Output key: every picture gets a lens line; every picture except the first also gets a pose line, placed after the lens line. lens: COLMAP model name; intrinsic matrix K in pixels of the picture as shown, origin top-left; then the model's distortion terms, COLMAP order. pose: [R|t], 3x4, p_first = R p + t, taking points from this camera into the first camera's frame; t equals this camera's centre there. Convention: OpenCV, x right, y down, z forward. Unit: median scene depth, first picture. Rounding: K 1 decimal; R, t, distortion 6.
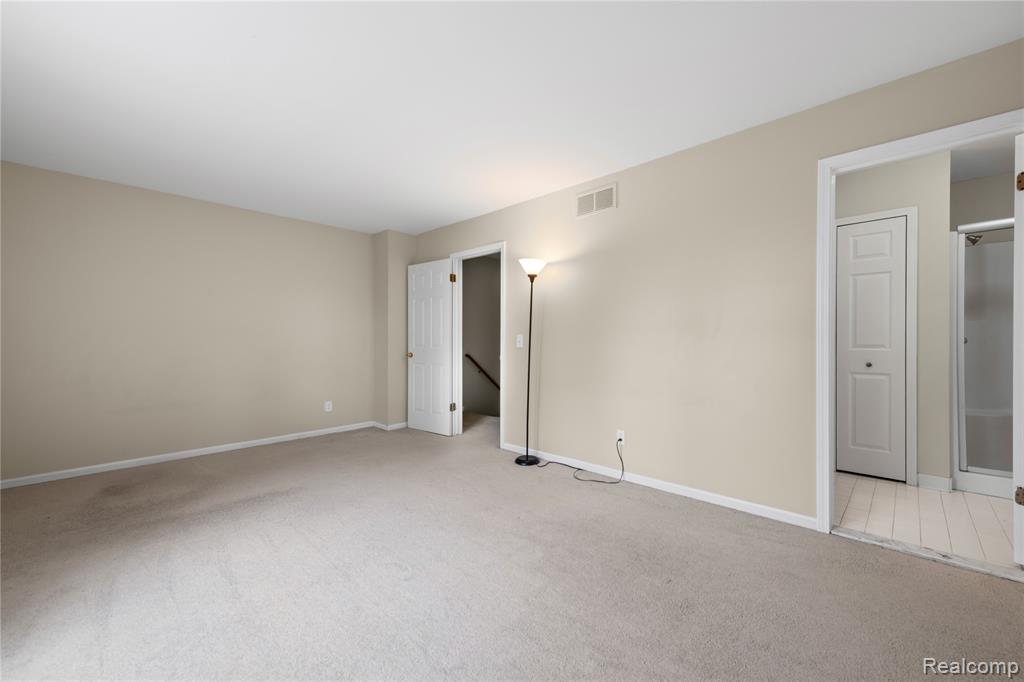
lens RADIAL K [[405.8, 0, 512.0], [0, 405.8, 341.0], [0, 0, 1]] dist [-0.000183, -0.000180]
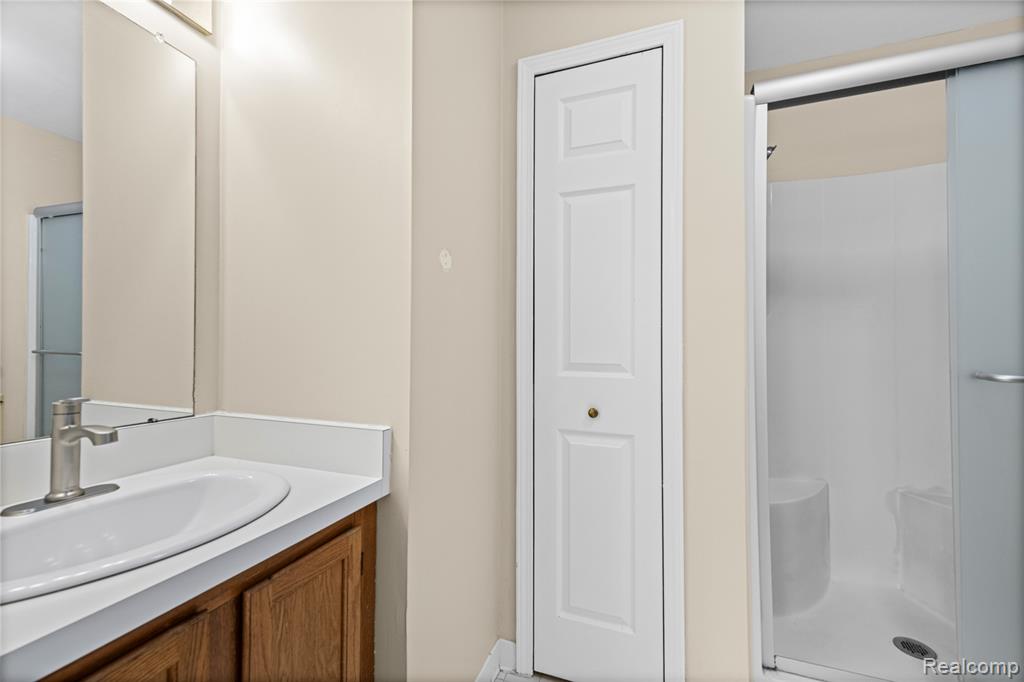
lens RADIAL K [[406.7, 0, 514.3], [0, 406.7, 338.7], [0, 0, 1]] dist [0.009365, -0.000550]
pose [[0.913433, 0.006911, 0.406931, 0.651610], [-0.001417, 0.999904, -0.013800, -0.010296], [-0.406987, 0.012029, 0.913355, 0.668973]]
